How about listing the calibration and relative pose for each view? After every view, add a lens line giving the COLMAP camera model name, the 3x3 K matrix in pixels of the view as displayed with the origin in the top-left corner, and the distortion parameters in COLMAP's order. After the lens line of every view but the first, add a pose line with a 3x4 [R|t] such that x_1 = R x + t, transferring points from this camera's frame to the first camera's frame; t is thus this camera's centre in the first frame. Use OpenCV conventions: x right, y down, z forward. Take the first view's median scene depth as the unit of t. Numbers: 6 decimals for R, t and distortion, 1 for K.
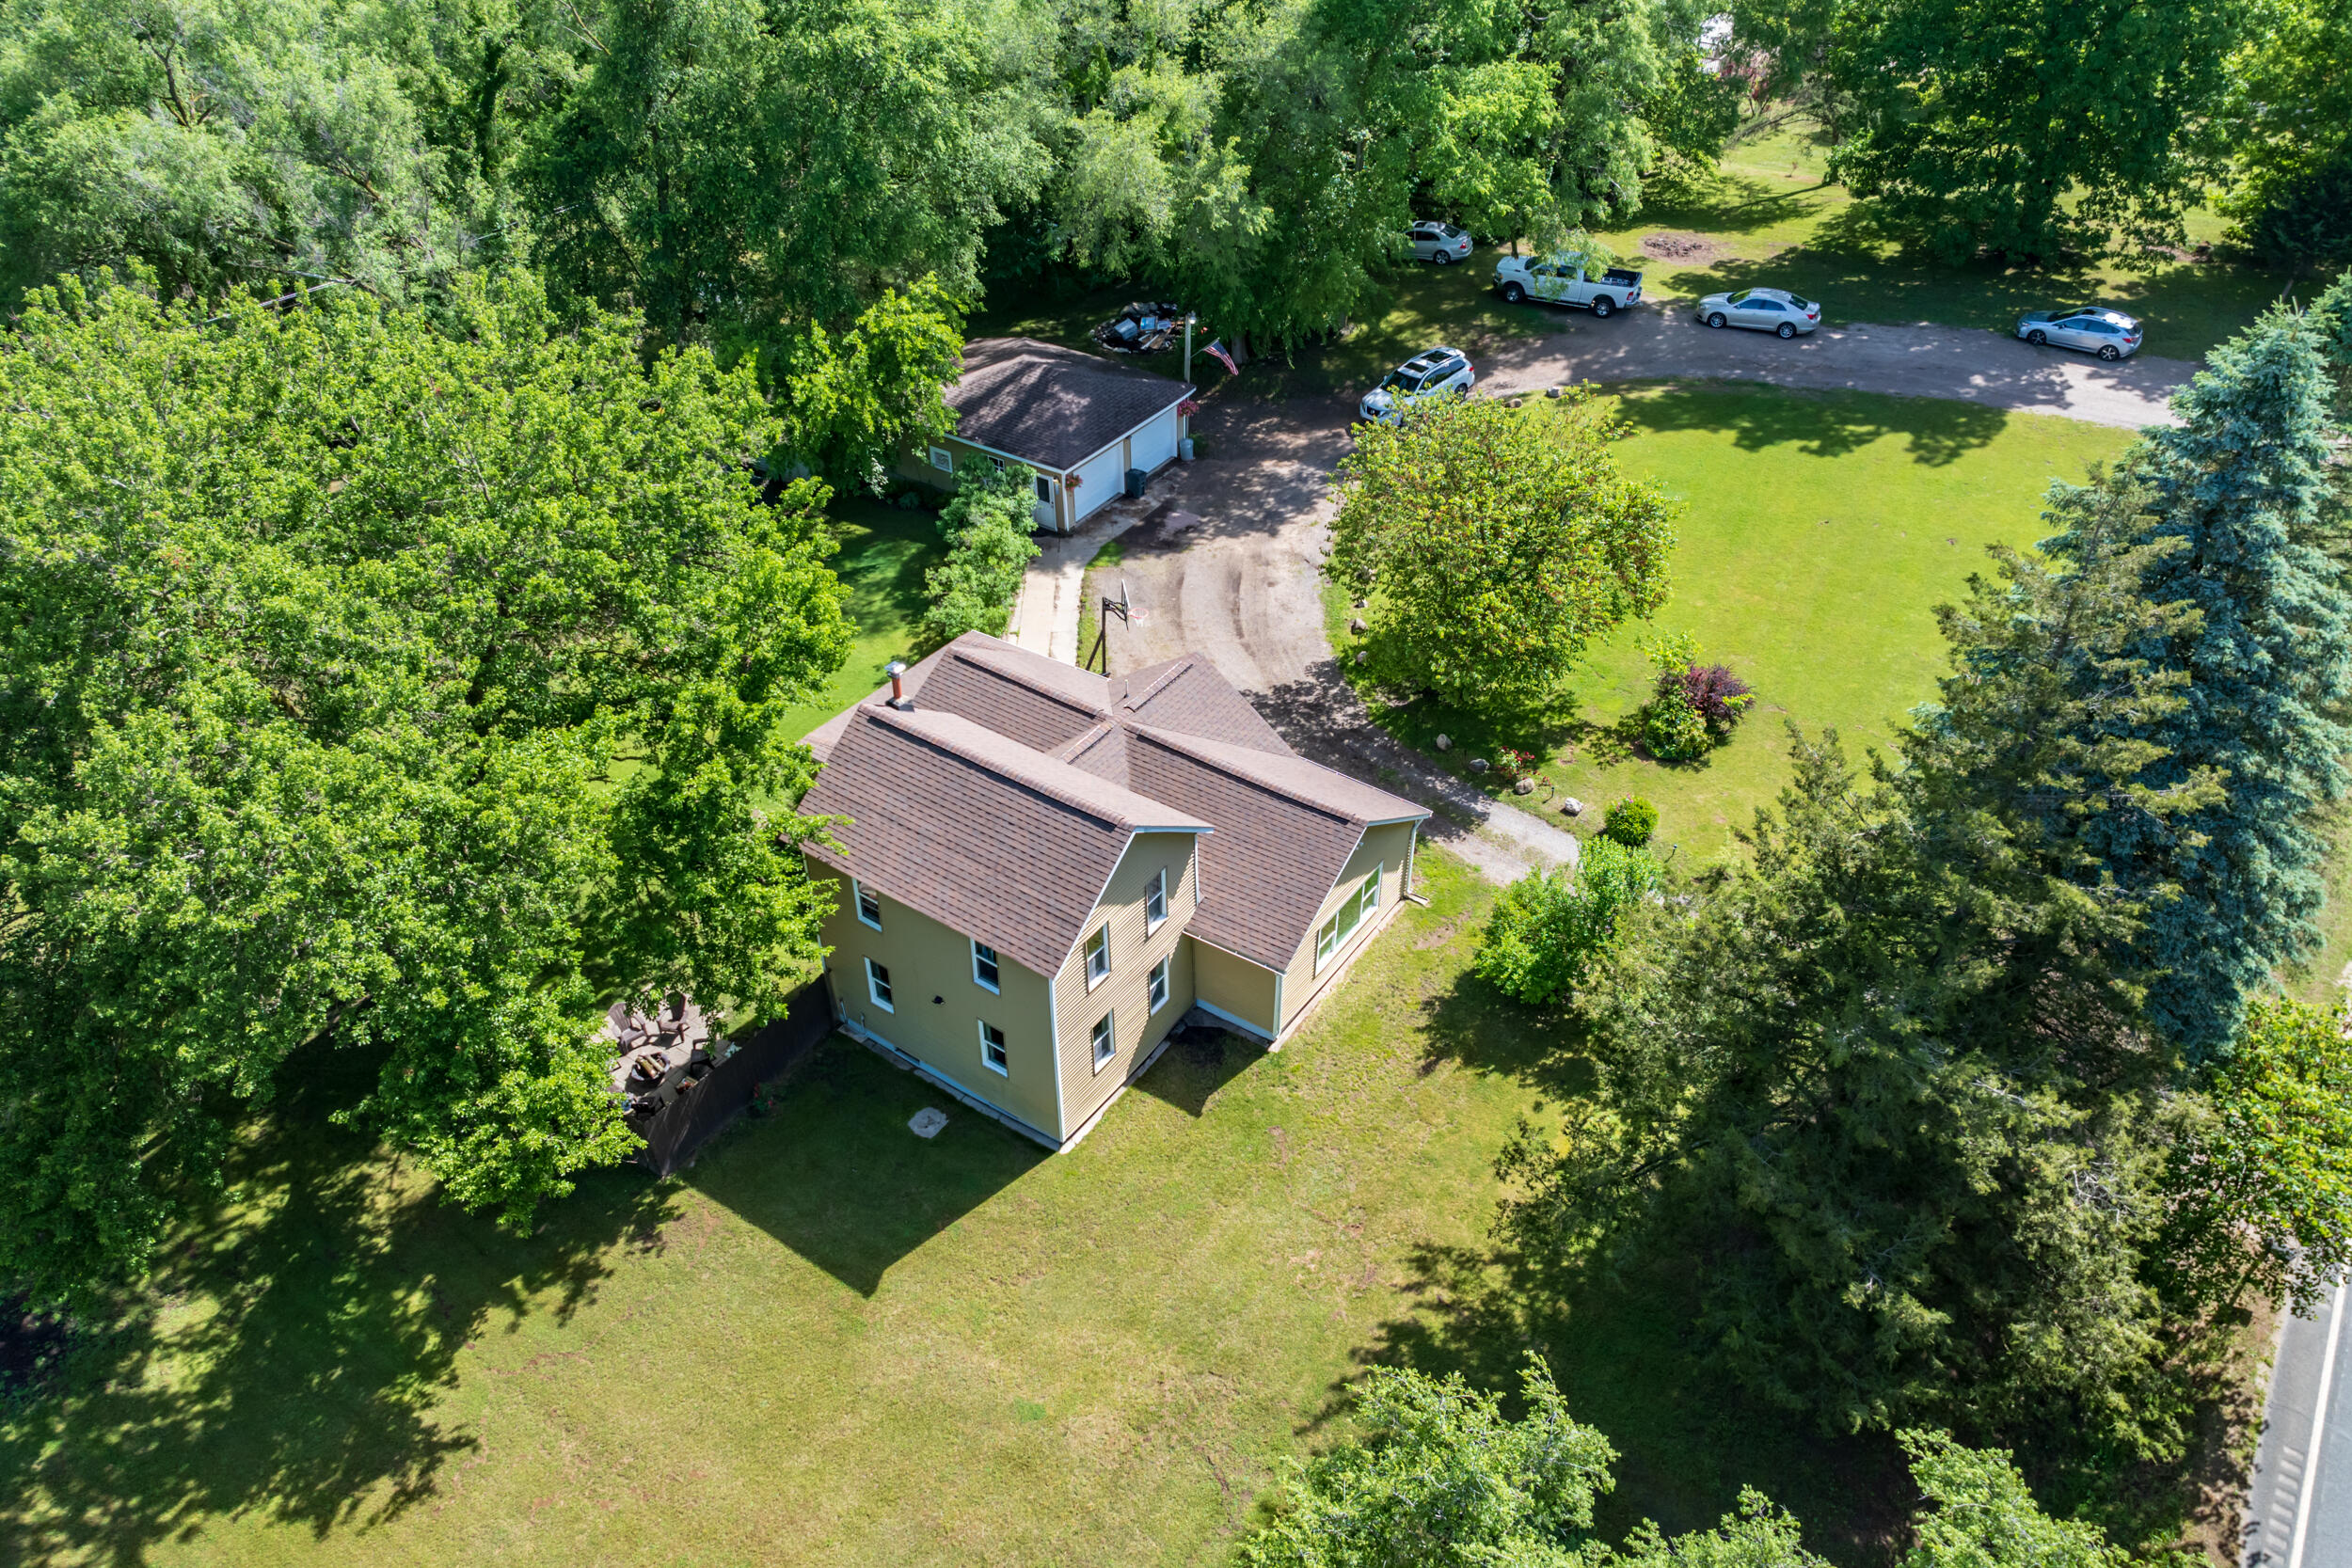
lens RADIAL K [[1638.3, 0, 1178.3], [0, 1638.3, 869.8], [0, 0, 1]] dist [0.024925, -0.000970]
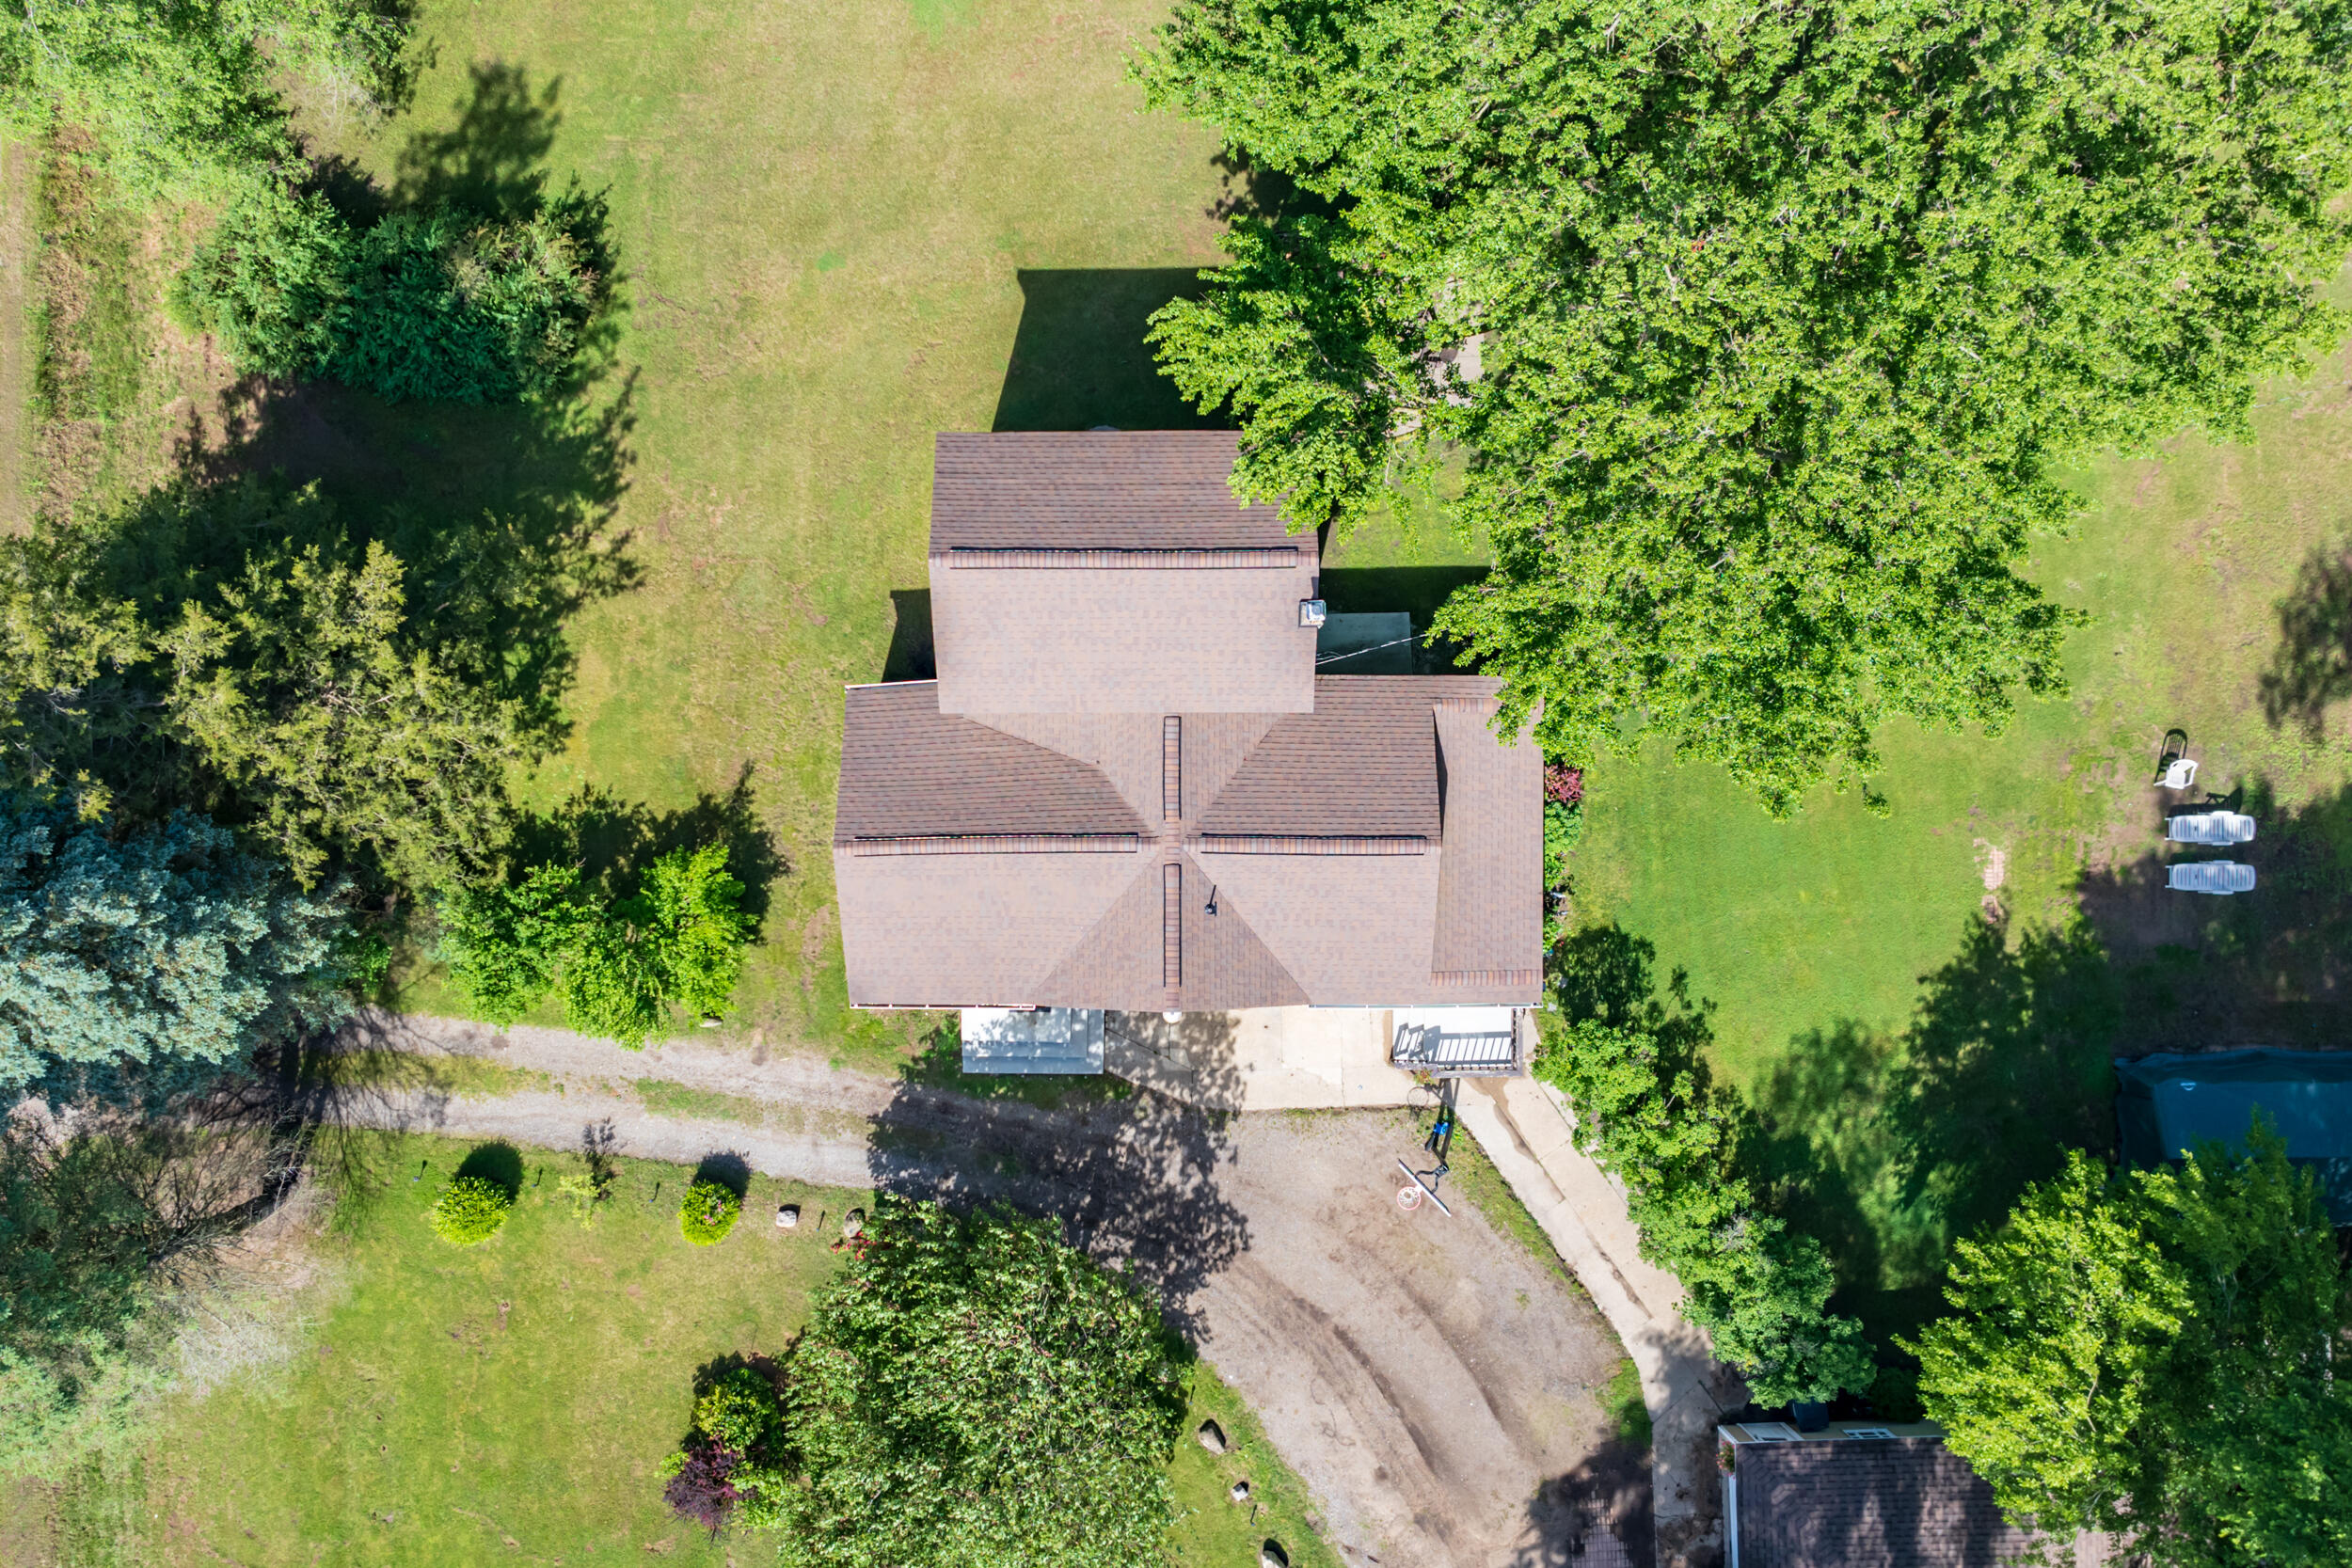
lens RADIAL K [[1638.3, 0, 1178.3], [0, 1638.3, 869.8], [0, 0, 1]] dist [0.024925, -0.000970]
pose [[-0.810911, 0.585138, -0.006008, -0.028360], [-0.389902, -0.532632, 0.751185, -0.876718], [0.436347, 0.611487, 0.660064, 0.555448]]
